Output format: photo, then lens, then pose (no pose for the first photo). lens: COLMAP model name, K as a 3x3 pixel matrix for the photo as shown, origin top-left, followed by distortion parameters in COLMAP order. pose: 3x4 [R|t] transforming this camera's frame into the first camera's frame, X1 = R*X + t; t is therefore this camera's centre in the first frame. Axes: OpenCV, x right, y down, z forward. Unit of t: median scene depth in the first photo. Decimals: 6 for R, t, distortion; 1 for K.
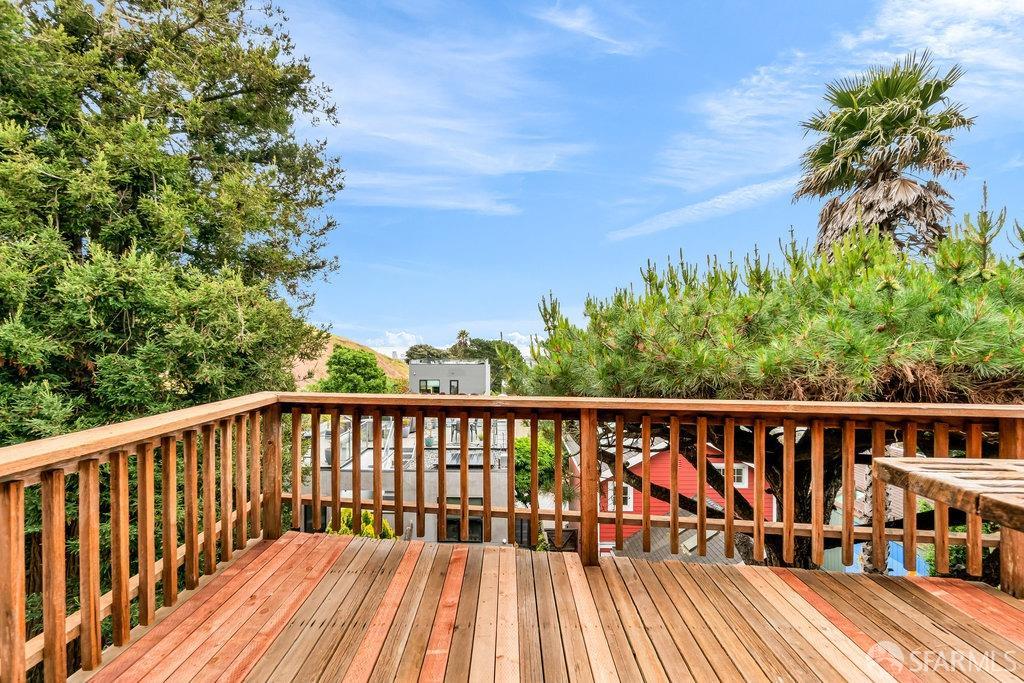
lens RADIAL K [[475.3, 0, 512.0], [0, 475.3, 341.5], [0, 0, 1]] dist [-0.000798, -0.000040]
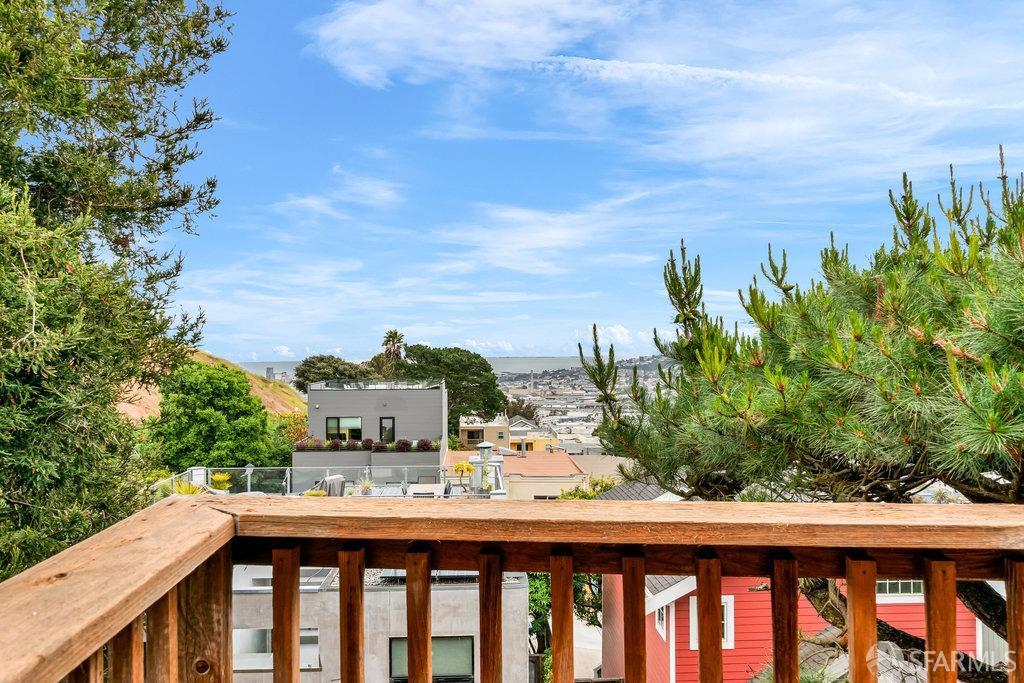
lens RADIAL K [[777.7, 0, 512.0], [0, 777.7, 341.5], [0, 0, 1]] dist [0.001390, -0.001080]
pose [[0.997615, -0.005292, 0.068823, -0.105180], [0.006047, 0.999924, -0.010765, 0.002499], [-0.068761, 0.011155, 0.997571, 0.146871]]
